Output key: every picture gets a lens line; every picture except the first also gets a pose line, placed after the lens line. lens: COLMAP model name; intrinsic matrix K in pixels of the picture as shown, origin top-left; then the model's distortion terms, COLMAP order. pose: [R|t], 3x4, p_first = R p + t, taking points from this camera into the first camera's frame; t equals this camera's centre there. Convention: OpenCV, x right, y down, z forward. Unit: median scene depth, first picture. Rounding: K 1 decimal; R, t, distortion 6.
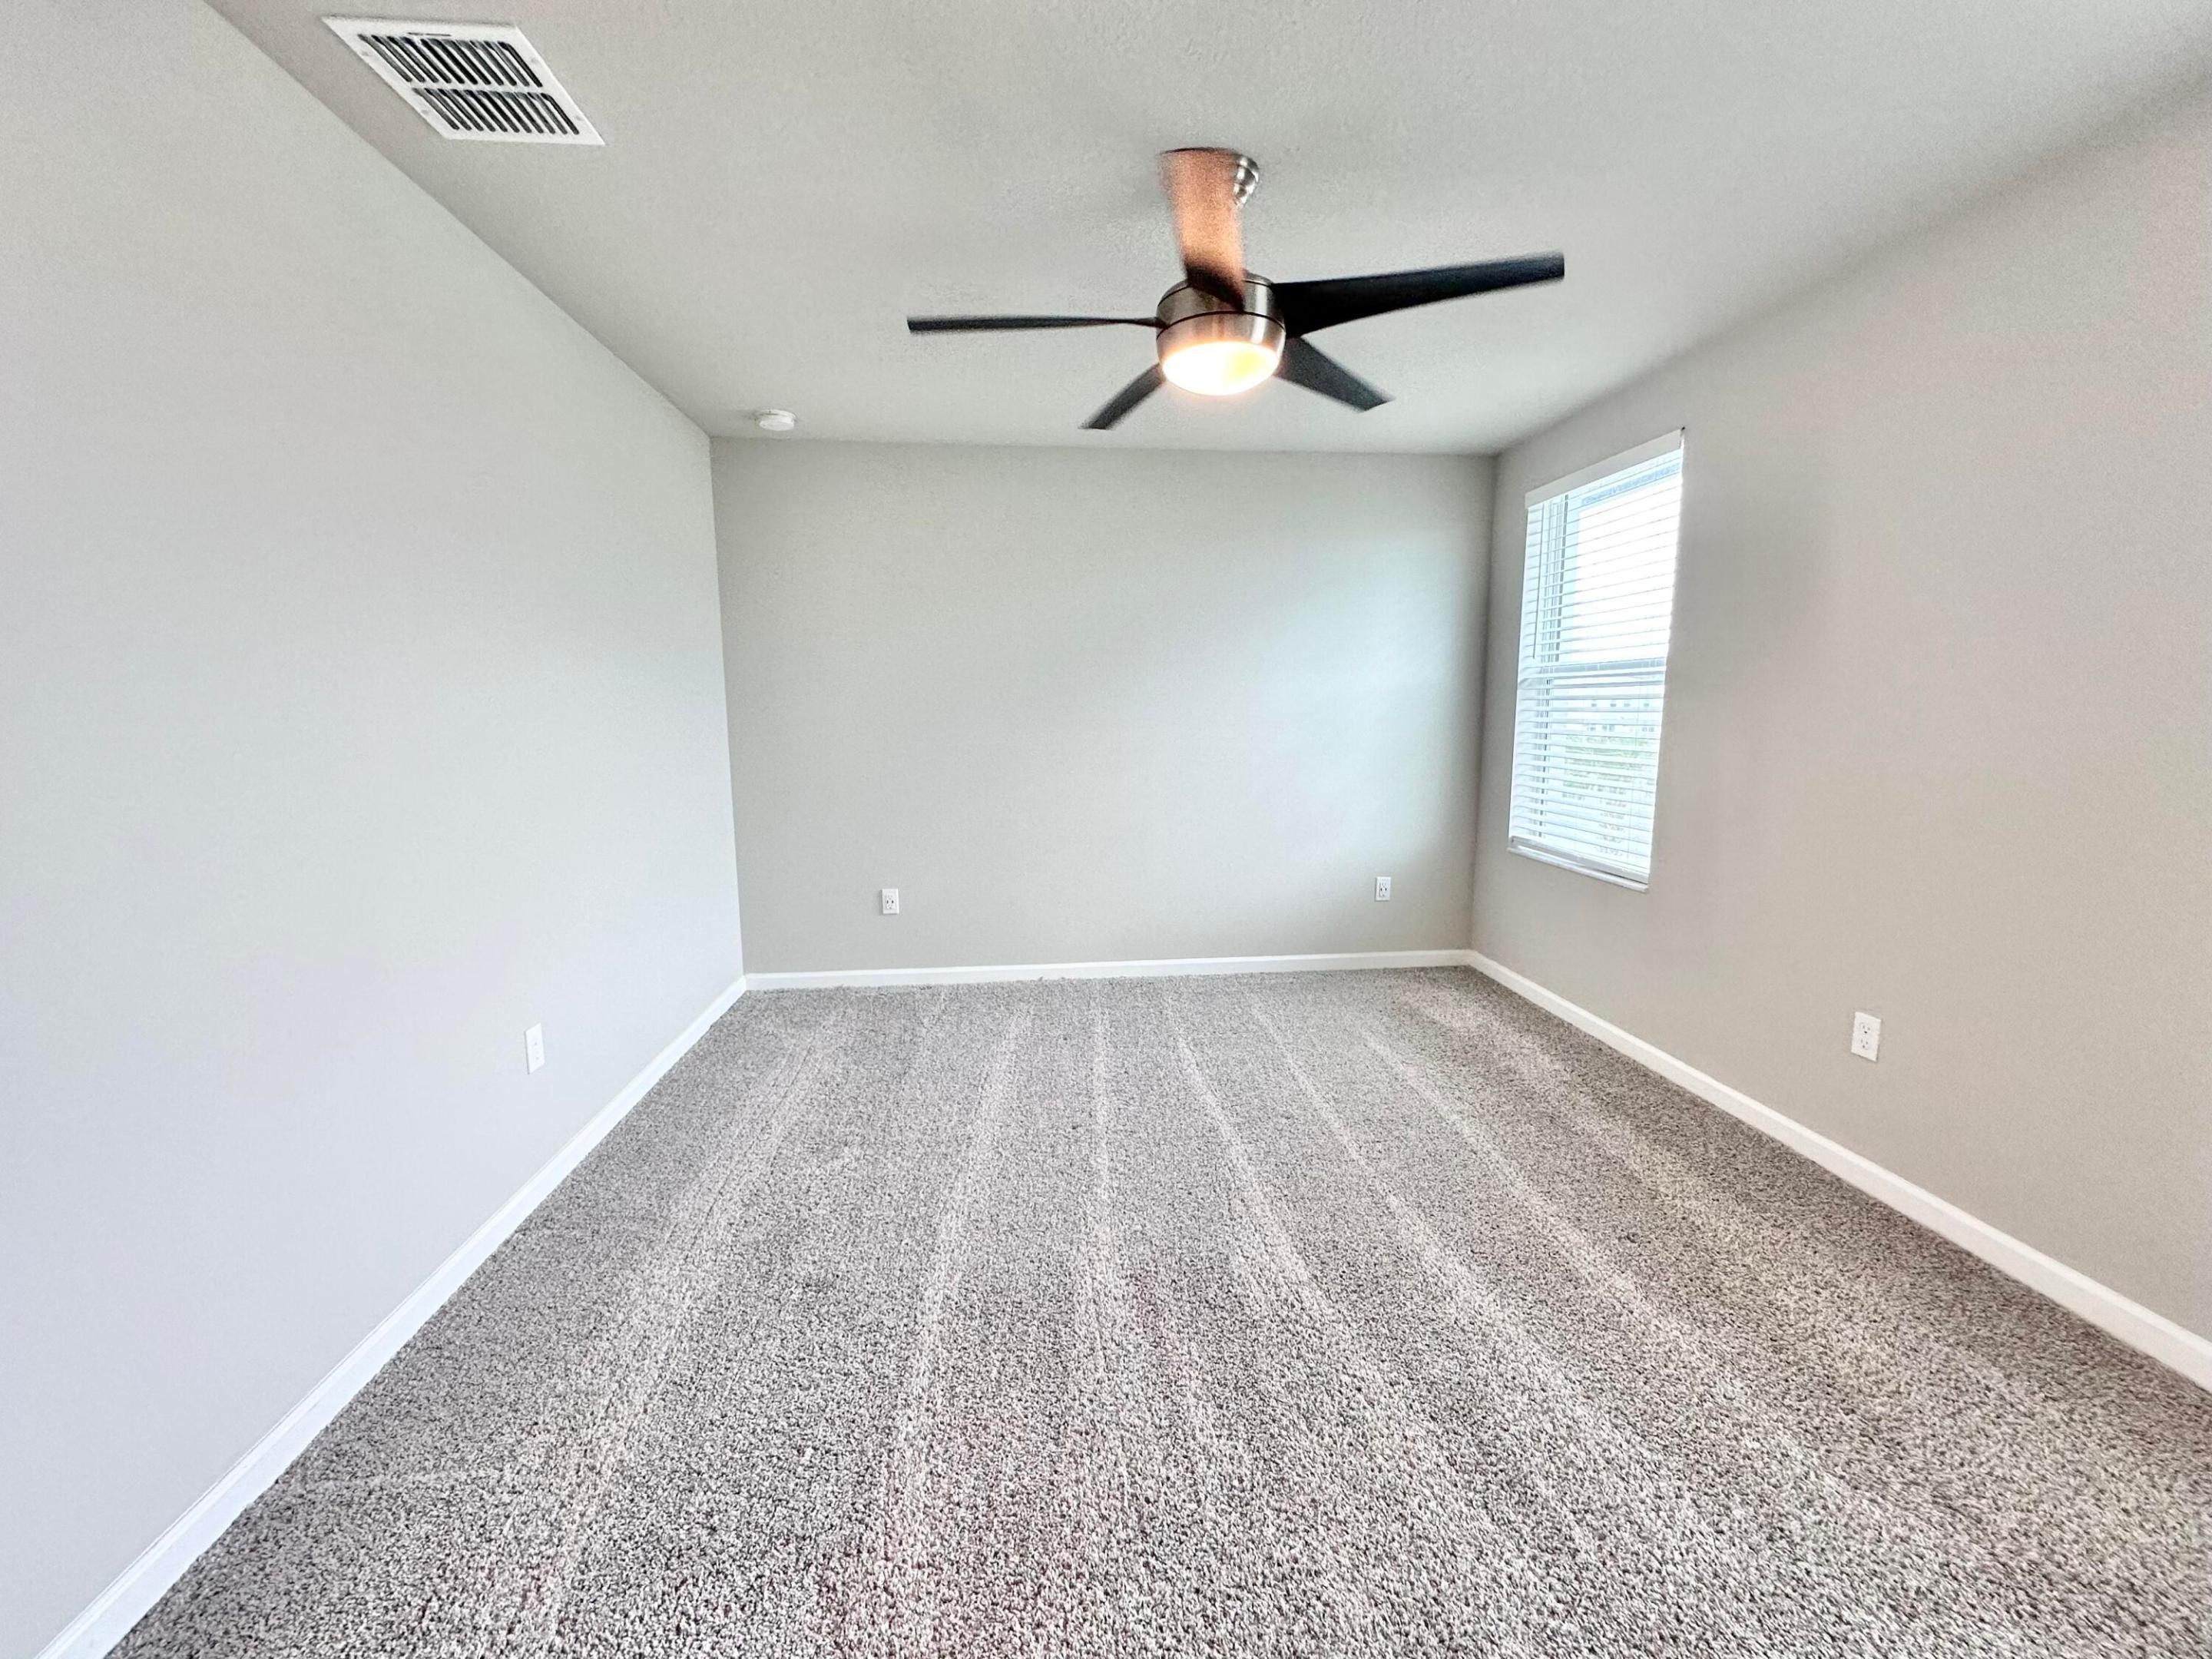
lens RADIAL K [[882.6, 0, 1110.3], [0, 882.6, 832.8], [0, 0, 1]] dist [-0.001712, -0.000251]
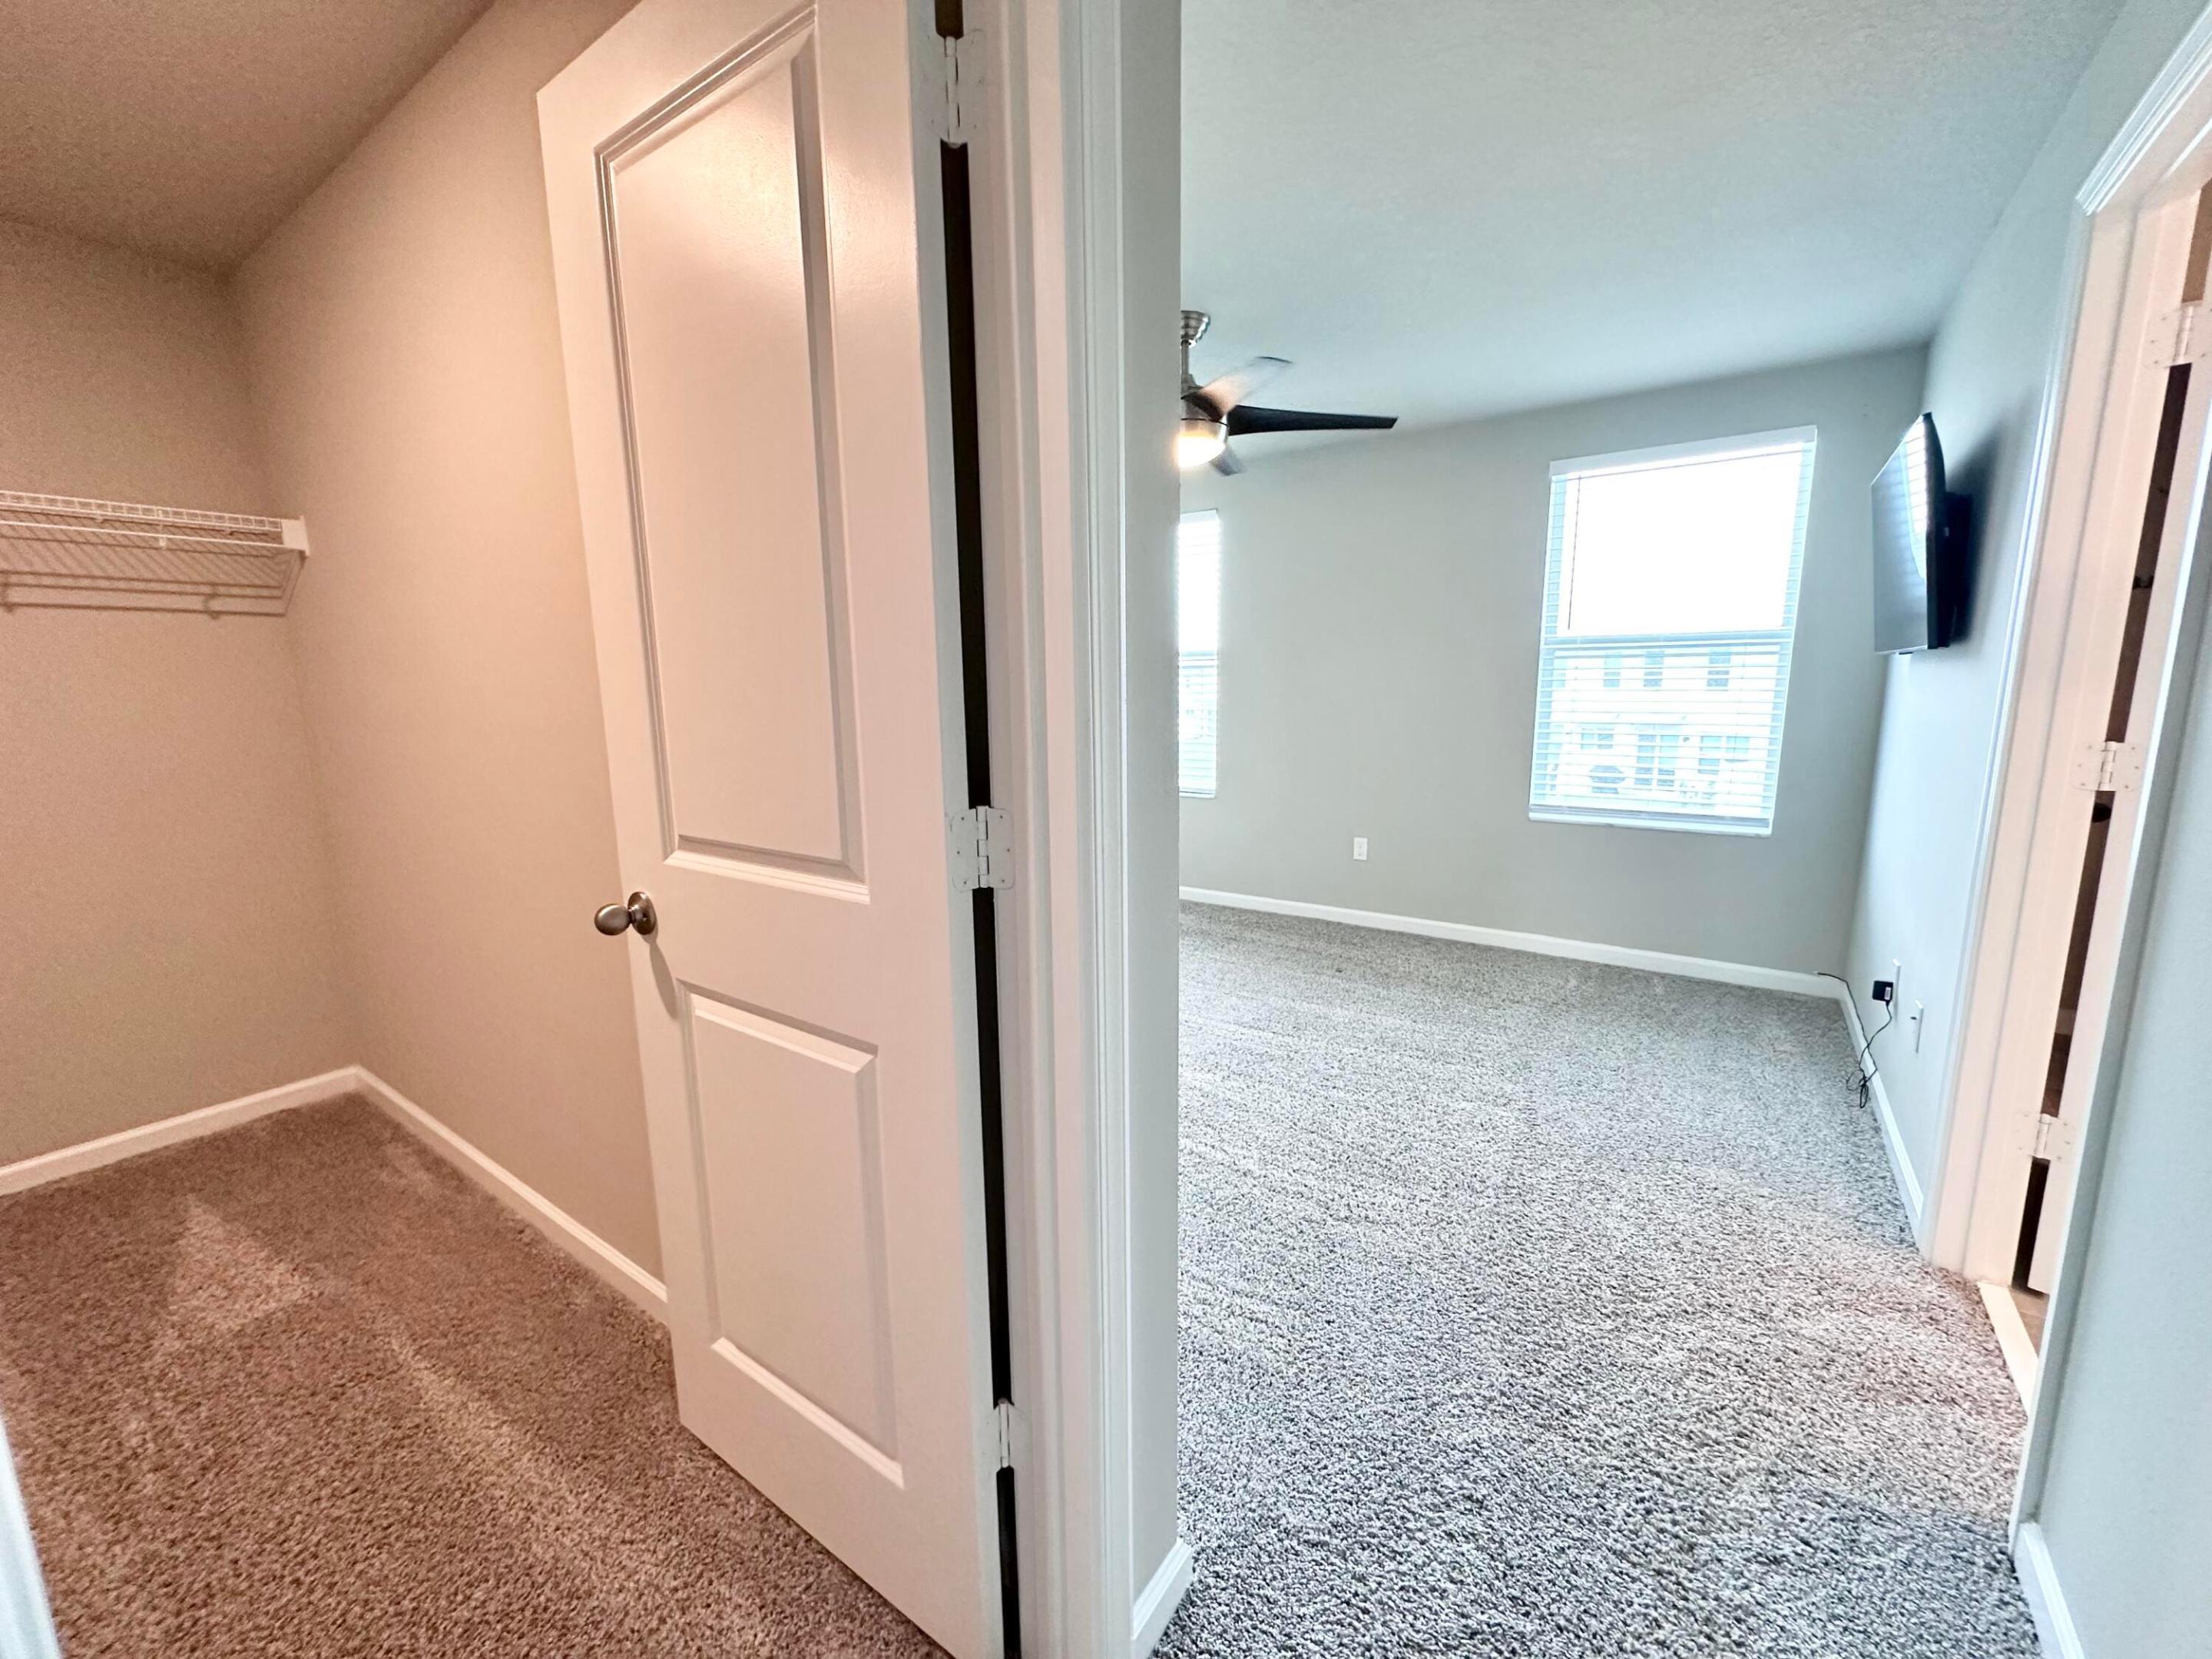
lens RADIAL K [[882.6, 0, 1110.3], [0, 882.6, 832.8], [0, 0, 1]] dist [-0.001712, -0.000251]
pose [[0.651042, -0.130408, 0.747755, -0.664890], [0.114509, 0.990730, 0.073084, -0.007996], [-0.750354, 0.038044, 0.659940, 0.083844]]
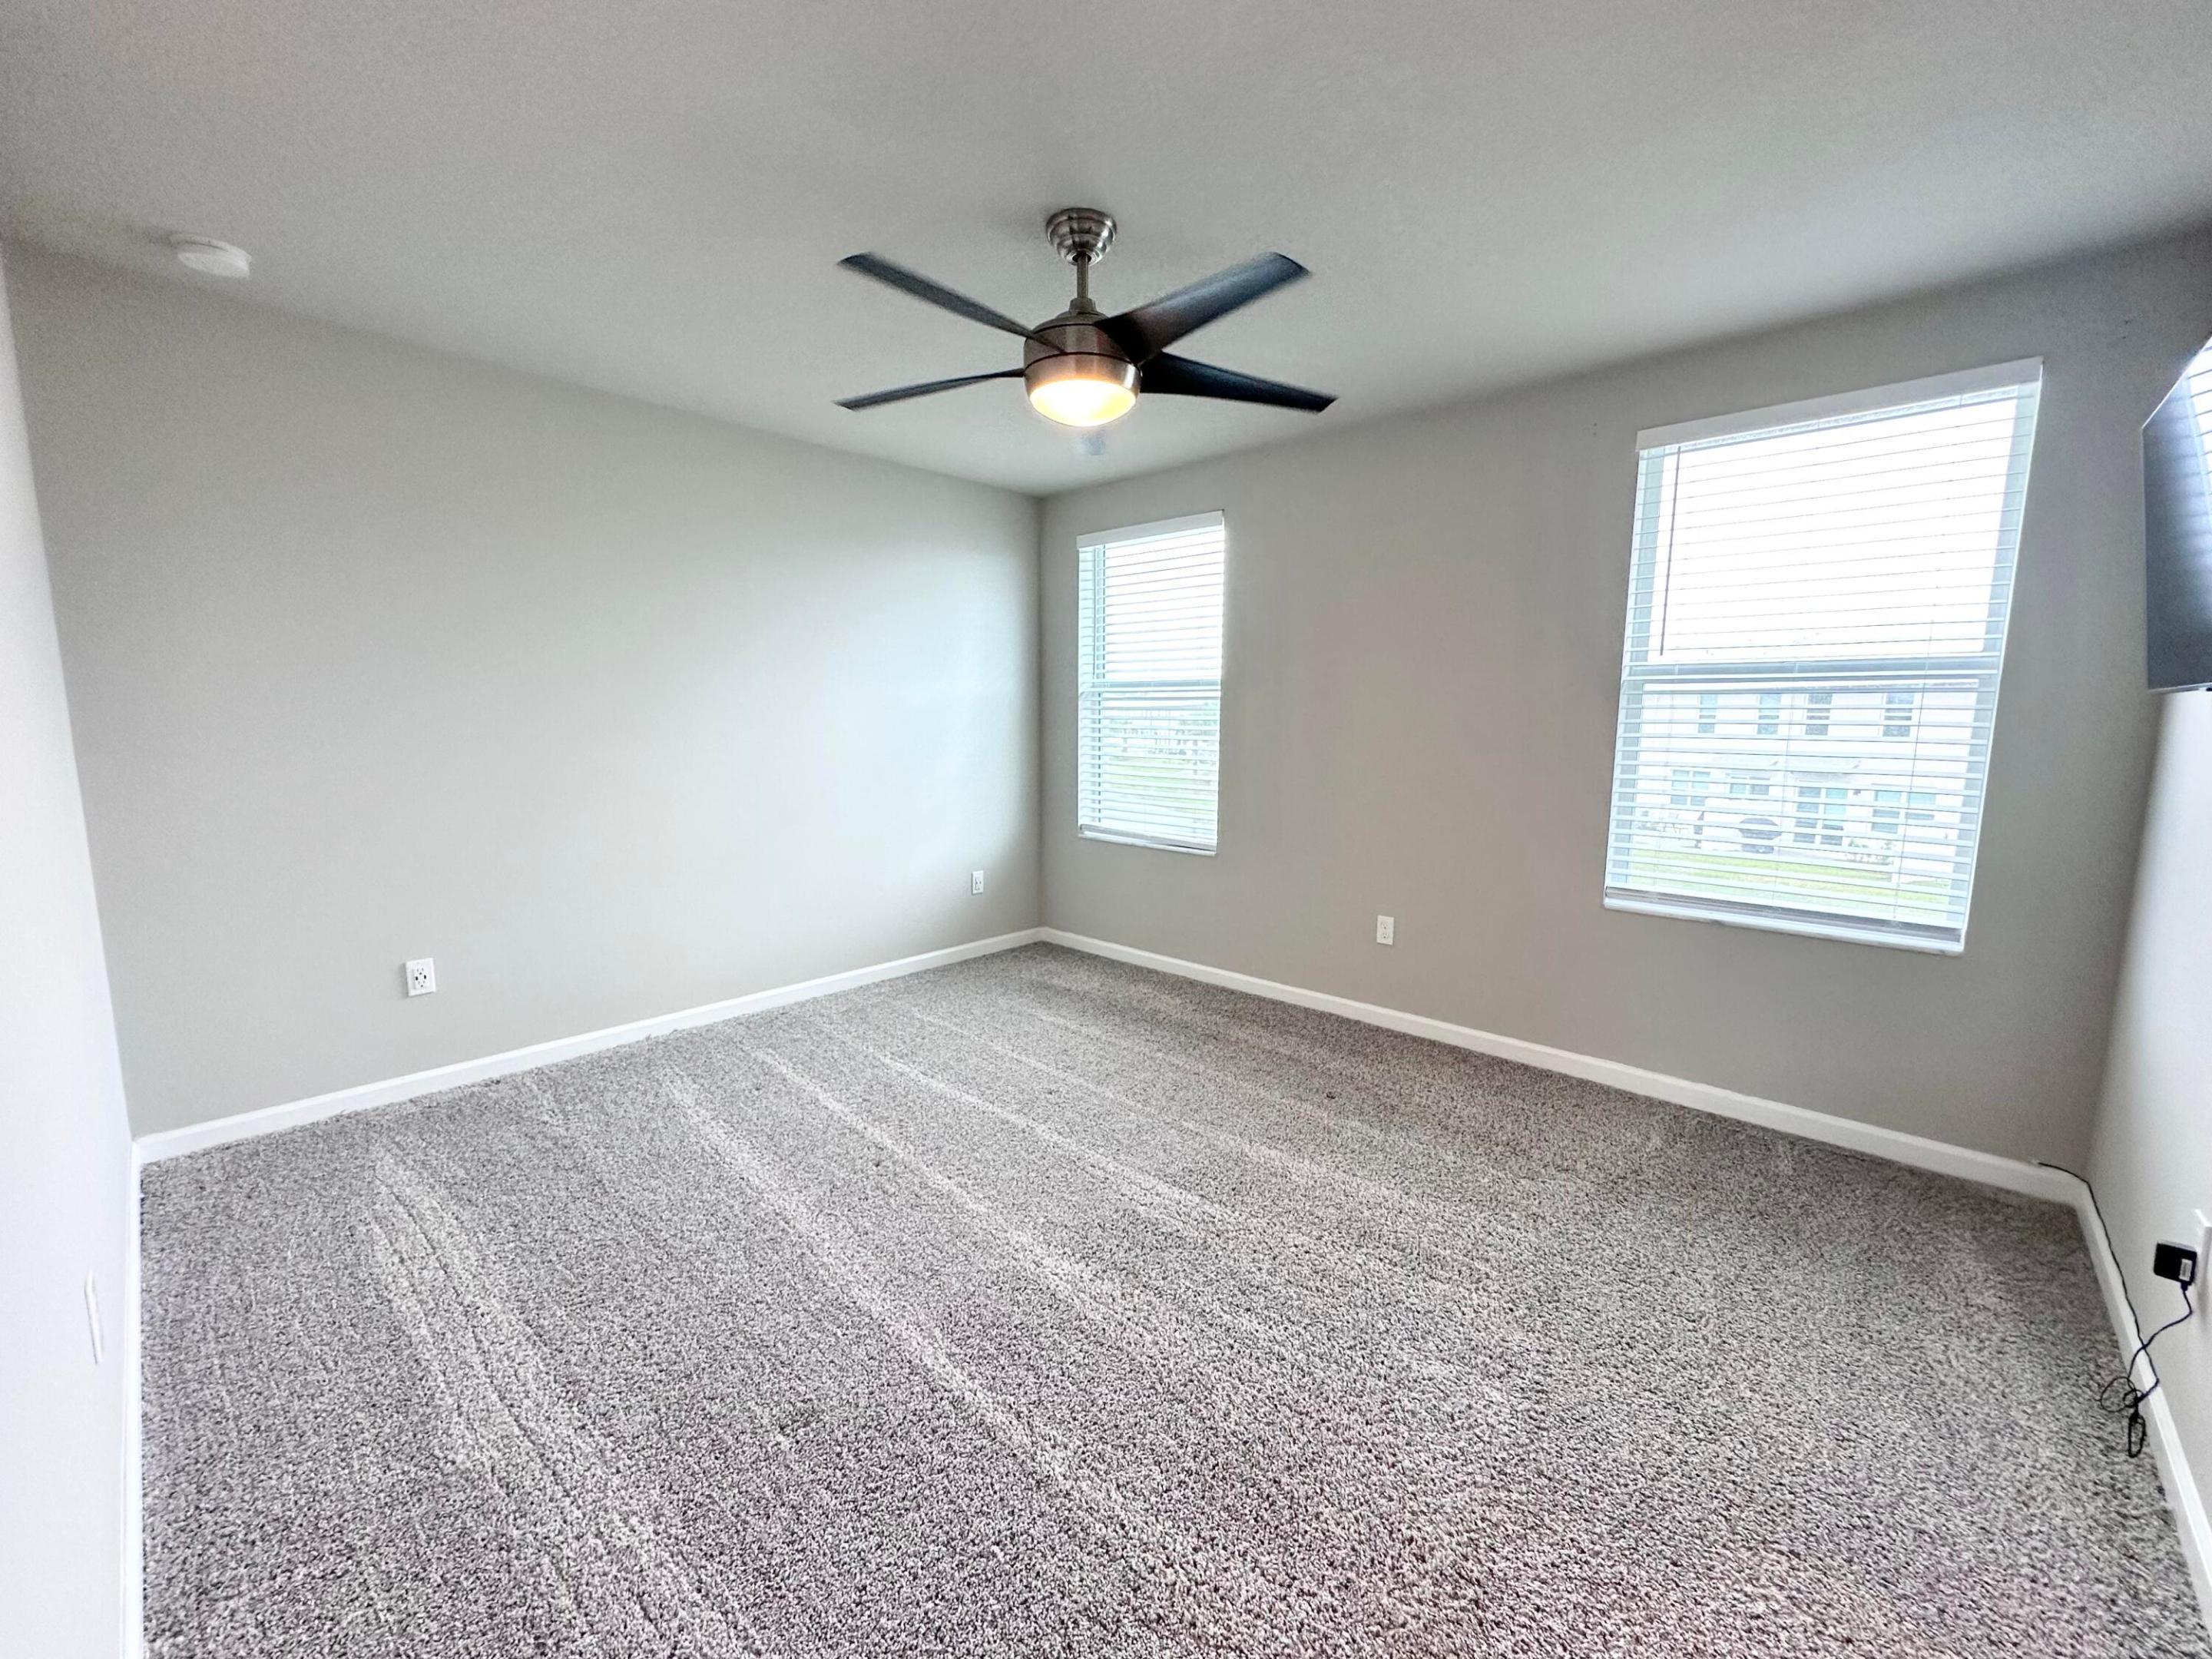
lens RADIAL K [[882.6, 0, 1110.3], [0, 882.6, 832.8], [0, 0, 1]] dist [-0.001712, -0.000251]
pose [[0.743811, -0.077459, 0.663887, -0.355945], [0.082775, 0.996291, 0.023503, -0.010933], [-0.663245, 0.037471, 0.747464, 0.107168]]
